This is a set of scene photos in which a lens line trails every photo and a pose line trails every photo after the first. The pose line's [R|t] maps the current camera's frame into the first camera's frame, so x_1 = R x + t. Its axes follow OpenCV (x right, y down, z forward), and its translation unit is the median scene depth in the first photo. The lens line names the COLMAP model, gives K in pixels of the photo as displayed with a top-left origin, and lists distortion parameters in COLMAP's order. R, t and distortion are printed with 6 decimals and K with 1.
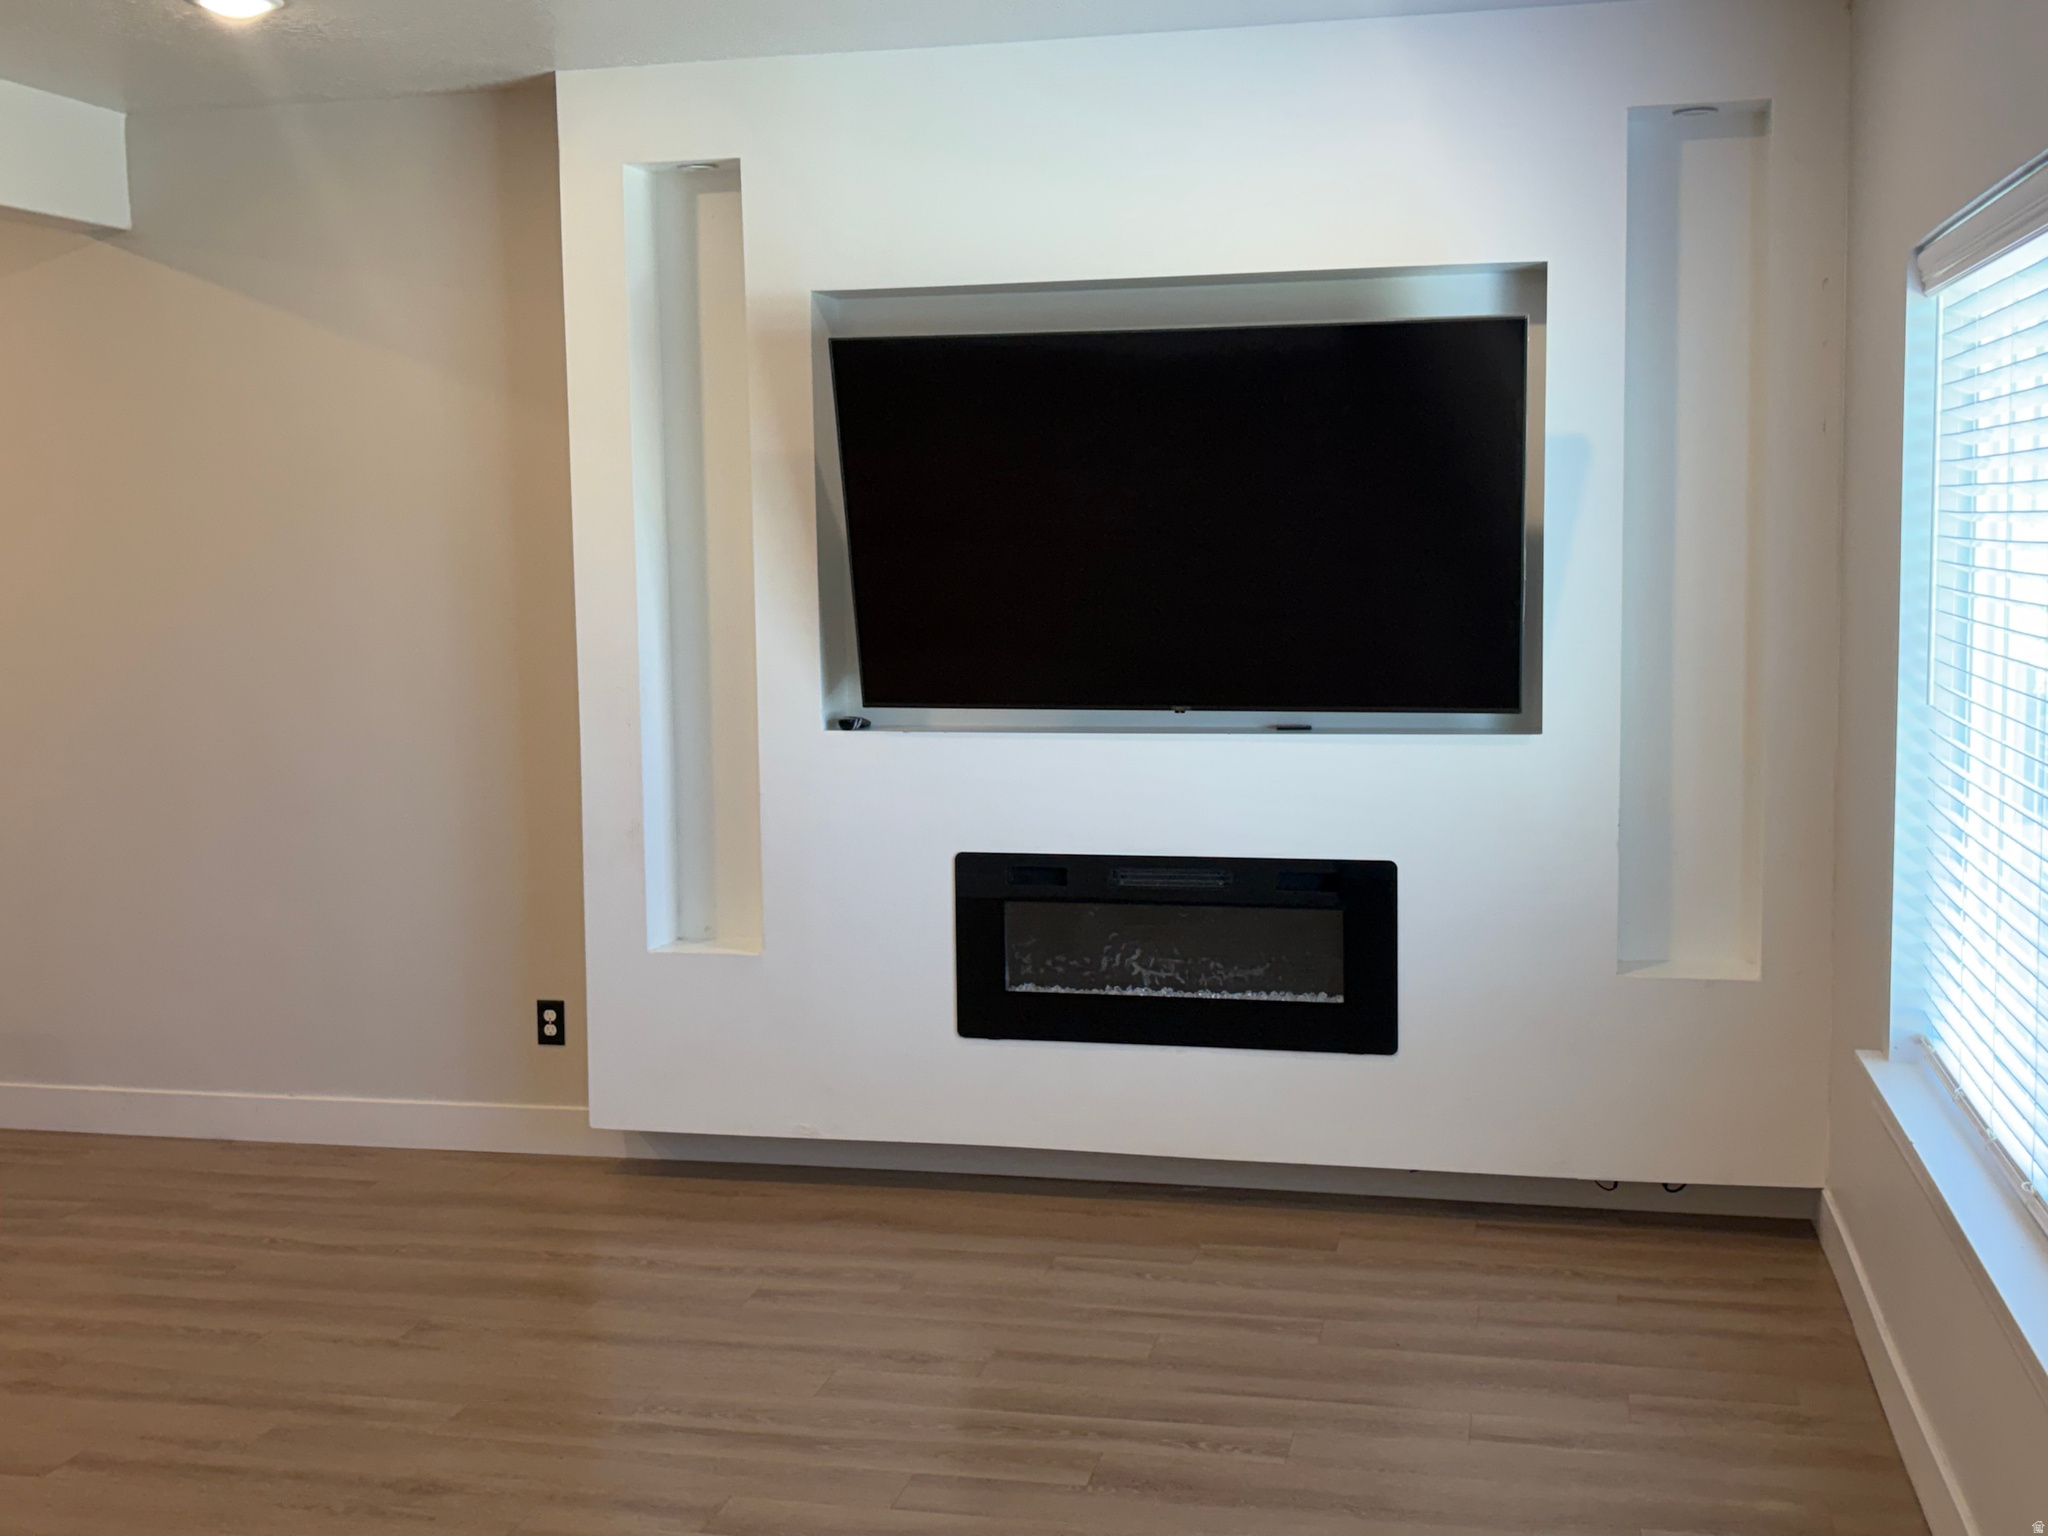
lens RADIAL K [[2314.1, 0, 1021.7], [0, 2314.1, 755.1], [0, 0, 1]] dist [0.182748, -0.541261]
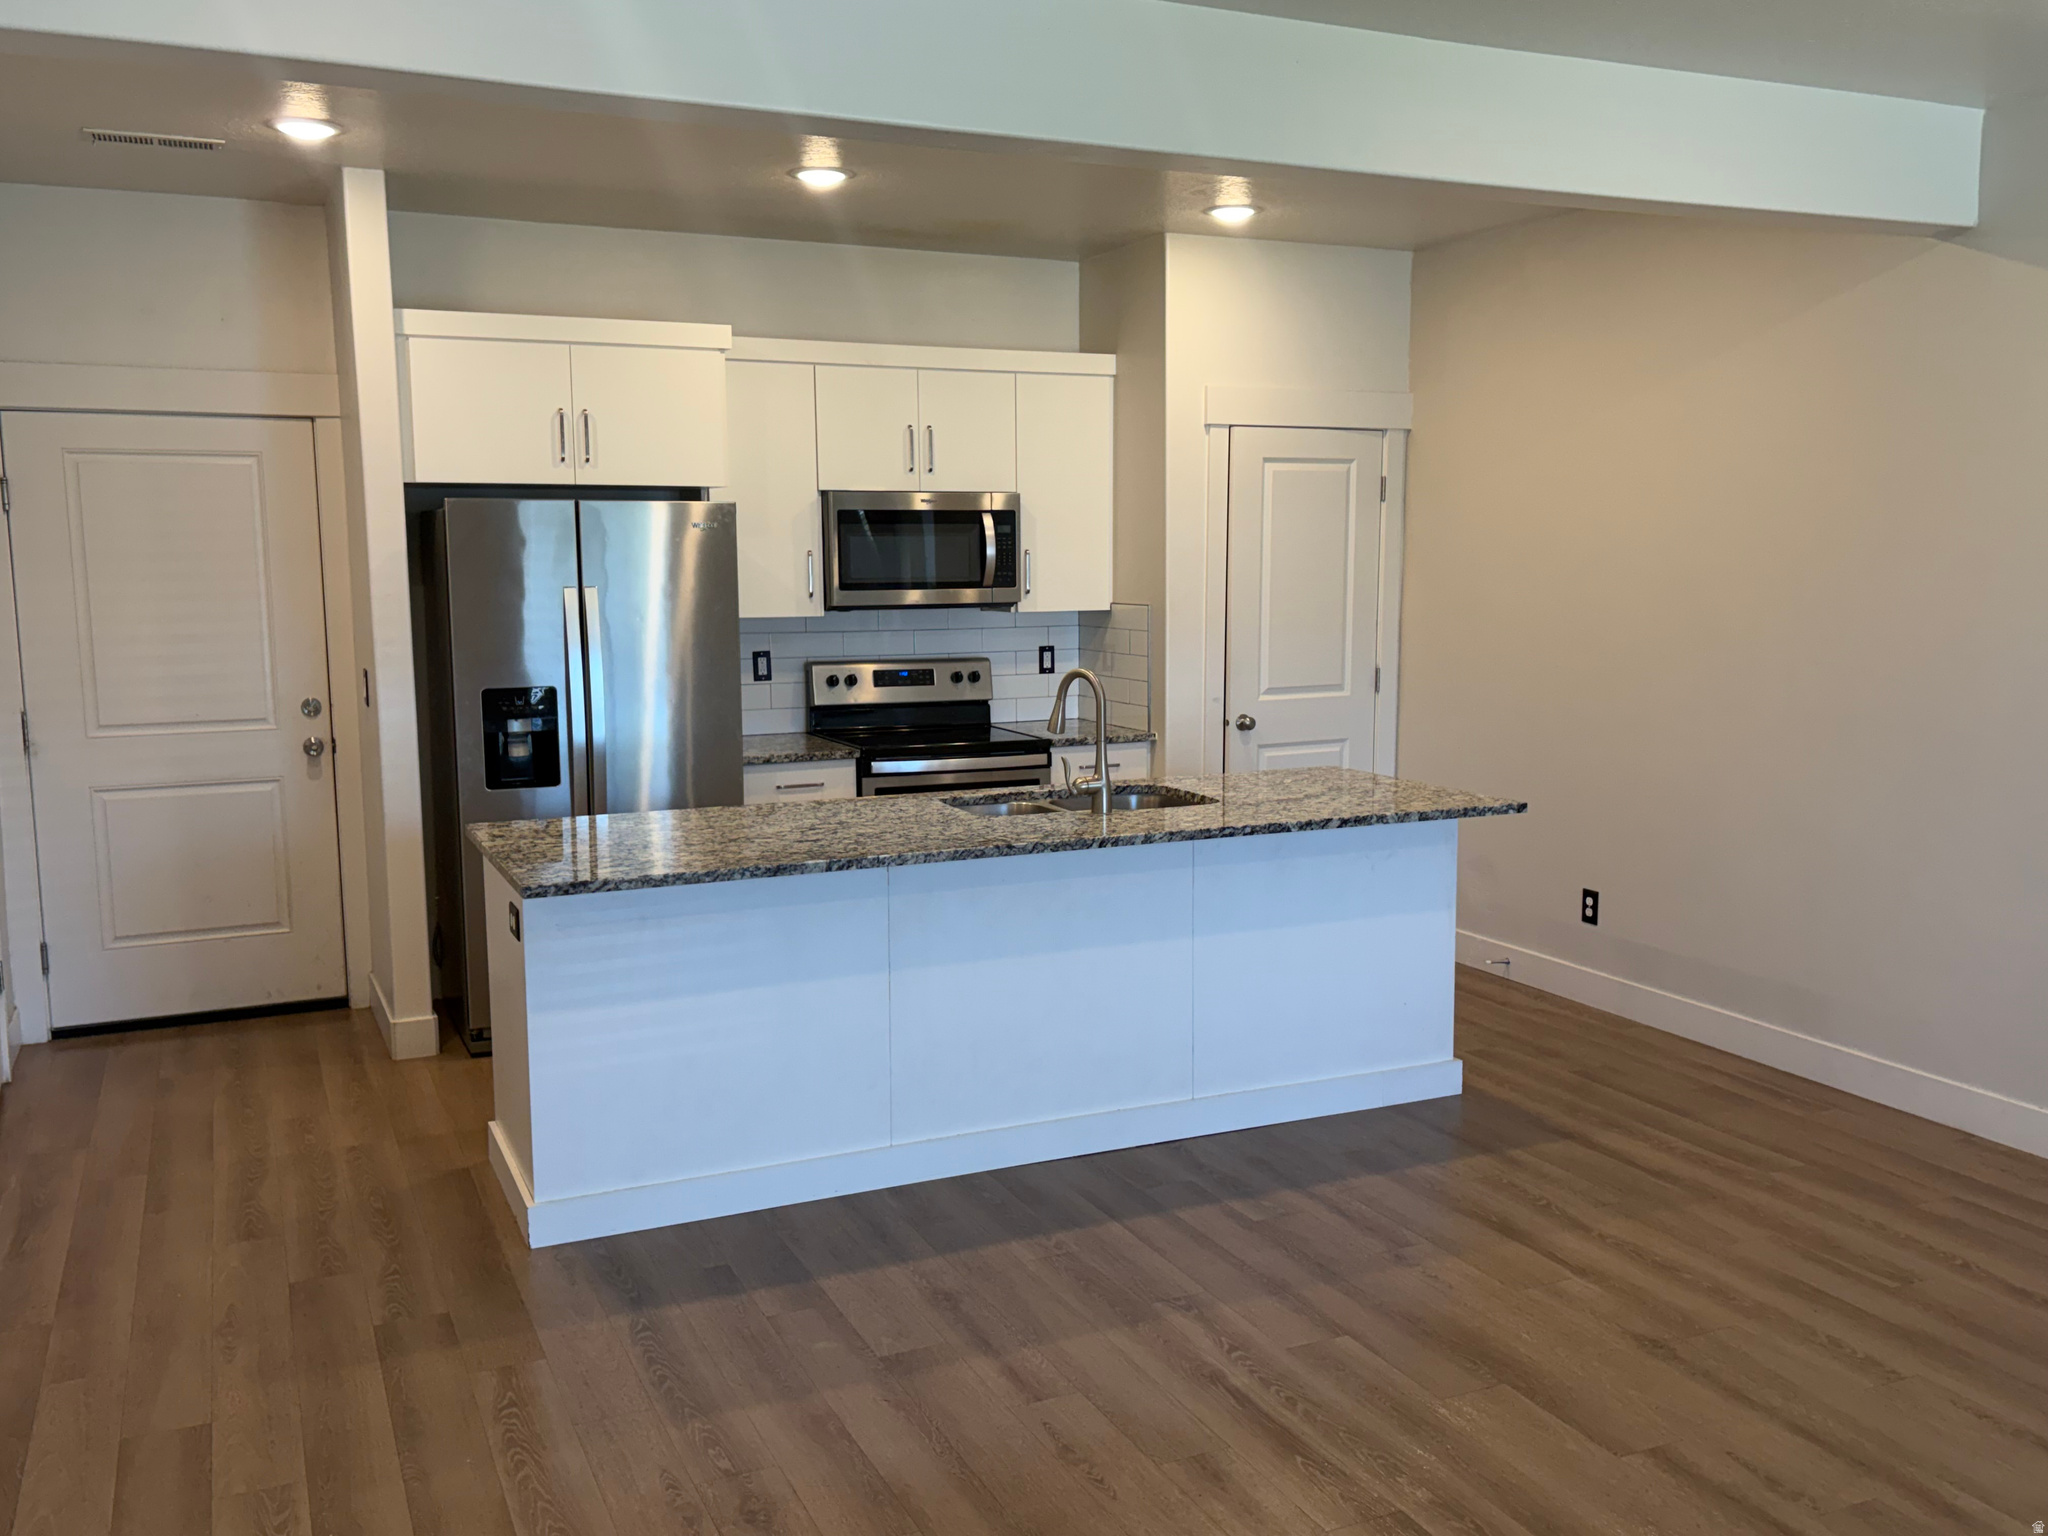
lens RADIAL K [[1765.0, 0, 1024.0], [0, 1765.0, 768.0], [0, 0, 1]] dist [0.056467, -0.061479]
pose [[0.608980, 0.111263, -0.785343, -0.000321], [-0.081868, 0.993642, 0.077290, -0.021954], [0.788949, 0.017227, 0.614217, 0.248329]]
